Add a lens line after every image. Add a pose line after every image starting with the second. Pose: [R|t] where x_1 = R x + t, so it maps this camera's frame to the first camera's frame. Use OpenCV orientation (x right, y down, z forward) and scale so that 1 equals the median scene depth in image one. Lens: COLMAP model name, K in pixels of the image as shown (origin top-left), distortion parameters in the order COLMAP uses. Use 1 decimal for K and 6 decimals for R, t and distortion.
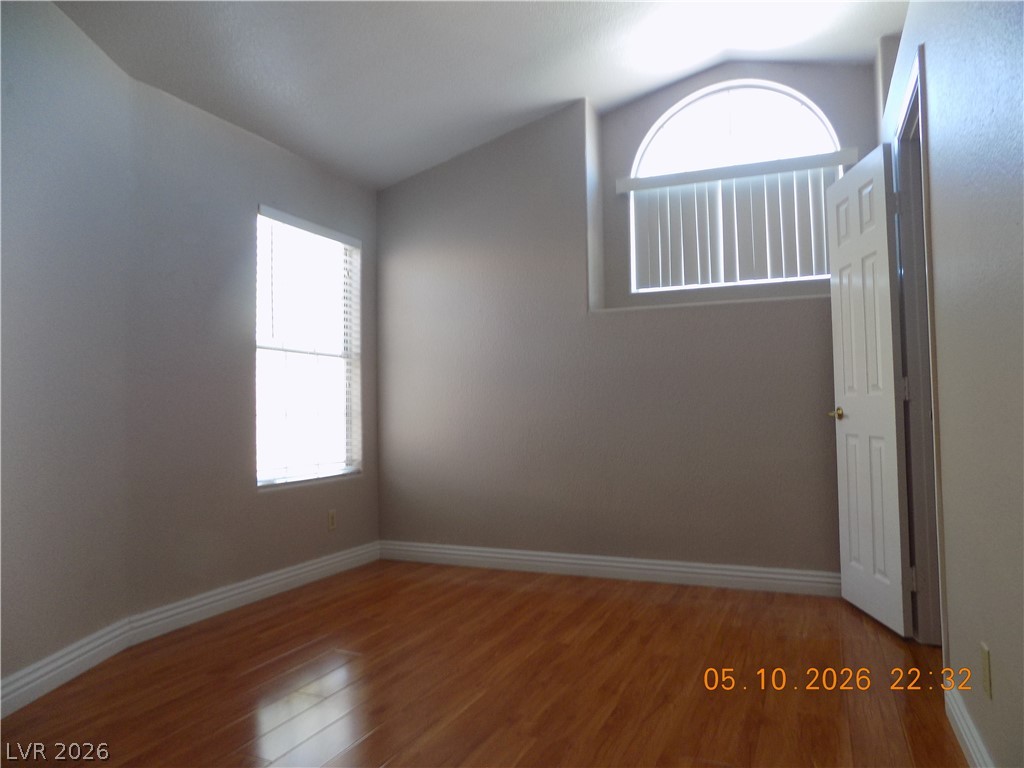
lens RADIAL K [[682.6, 0, 530.1], [0, 682.6, 378.2], [0, 0, 1]] dist [-0.049951, 0.045885]
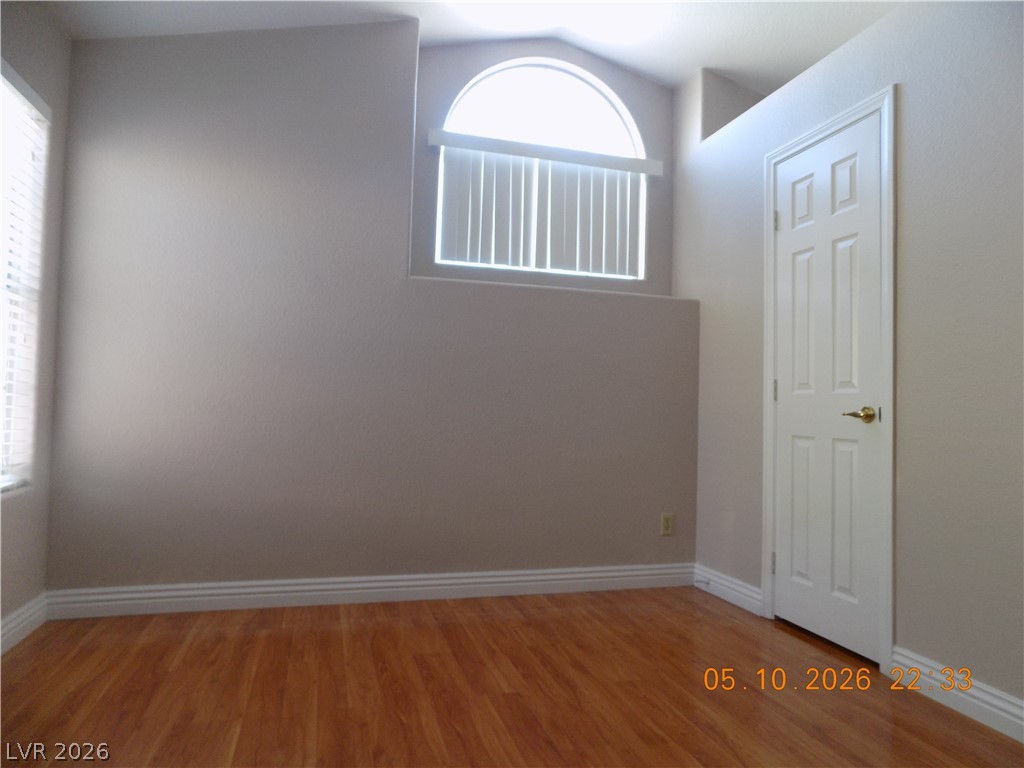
lens RADIAL K [[682.6, 0, 514.3], [0, 682.6, 379.8], [0, 0, 1]] dist [-0.049951, 0.045885]
pose [[0.781905, 0.056581, 0.620825, -0.320262], [-0.060490, 0.998059, -0.014777, 0.030375], [-0.620456, -0.025999, 0.783810, 0.281947]]
